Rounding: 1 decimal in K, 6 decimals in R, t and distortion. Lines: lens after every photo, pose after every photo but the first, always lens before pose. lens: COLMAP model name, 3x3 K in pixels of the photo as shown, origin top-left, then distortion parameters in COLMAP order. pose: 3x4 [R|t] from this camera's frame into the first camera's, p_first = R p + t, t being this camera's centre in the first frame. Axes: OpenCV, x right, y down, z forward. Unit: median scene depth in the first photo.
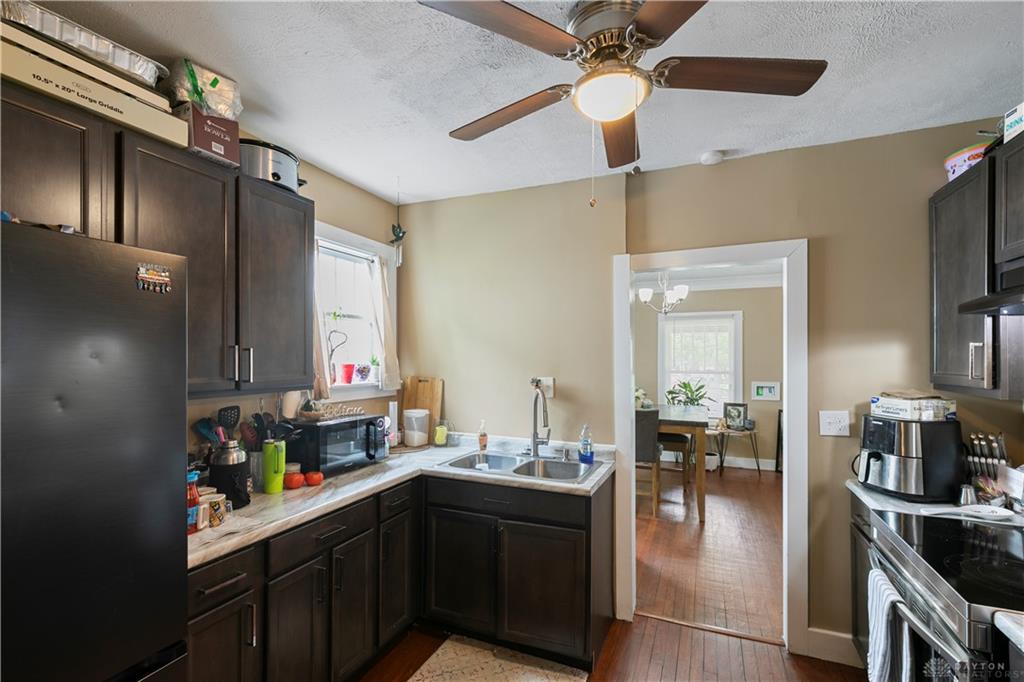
lens RADIAL K [[469.3, 0, 512.9], [0, 469.3, 354.3], [0, 0, 1]] dist [0.002067, 0.000234]
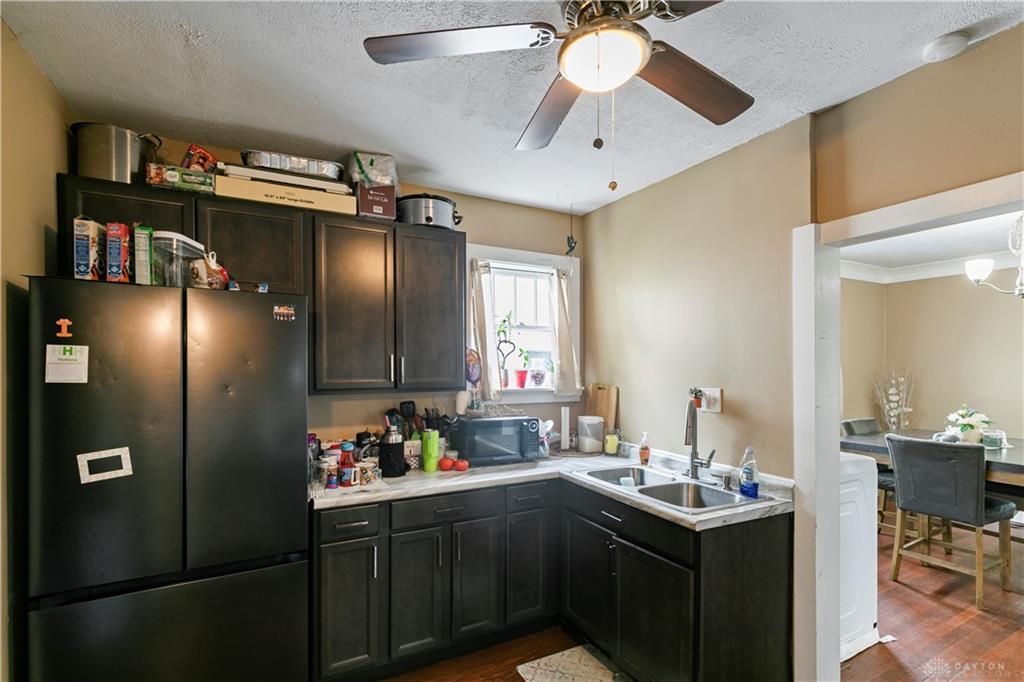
lens RADIAL K [[475.4, 0, 500.8], [0, 475.4, 370.3], [0, 0, 1]] dist [0.003020, 0.000505]
pose [[0.769812, 0.007560, -0.638225, 0.356312], [0.002188, 0.999893, 0.014483, 0.004486], [0.638266, -0.012546, 0.769713, 0.110907]]
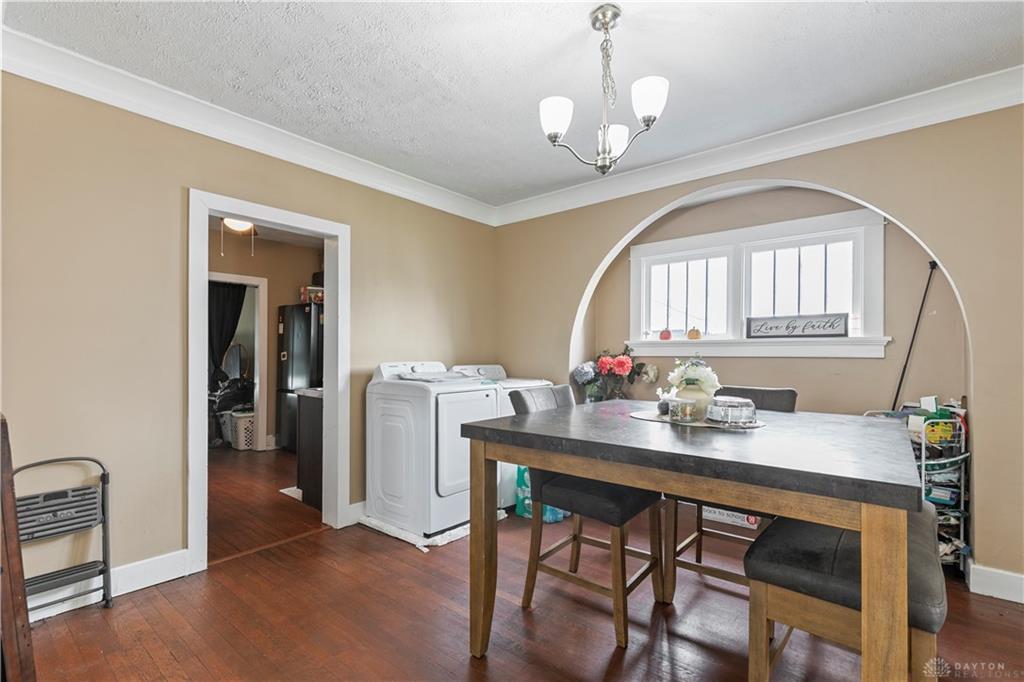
lens RADIAL K [[469.3, 0, 512.9], [0, 469.3, 354.3], [0, 0, 1]] dist [0.002067, 0.000234]
pose [[-0.301688, -0.004545, -0.953396, 1.328618], [-0.003252, 0.999988, -0.003738, 0.129696], [0.953401, 0.001973, -0.301699, 1.917795]]
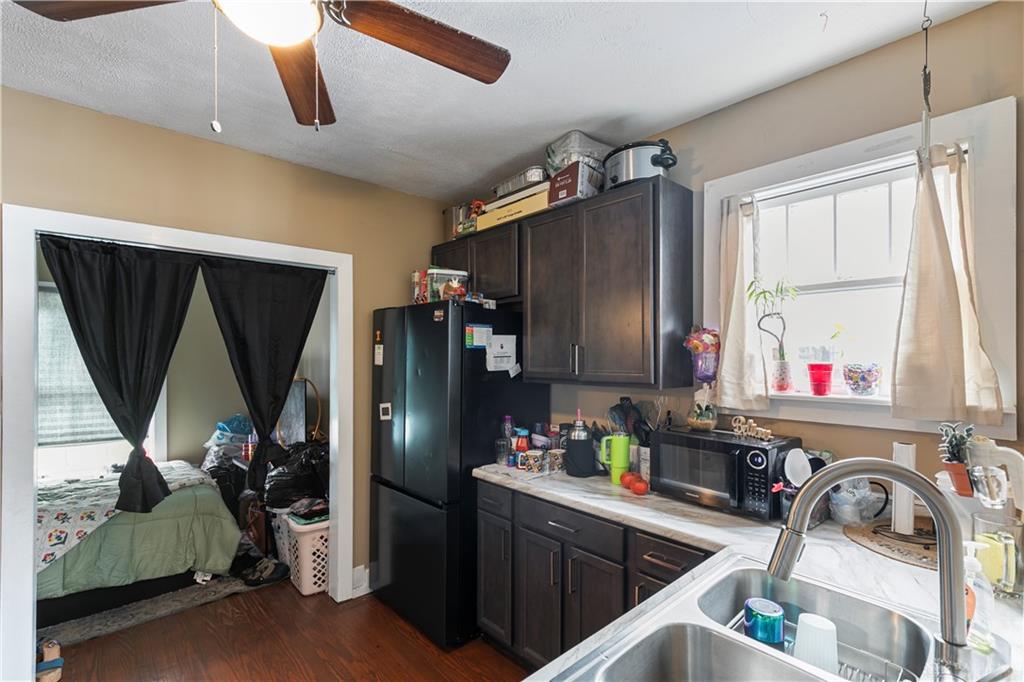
lens RADIAL K [[469.3, 0, 512.9], [0, 469.3, 354.3], [0, 0, 1]] dist [0.002067, 0.000234]
pose [[-0.429286, -0.003949, -0.903160, 0.417806], [0.003856, 0.999973, -0.006205, 0.011556], [0.903160, -0.006146, -0.429260, 0.974015]]
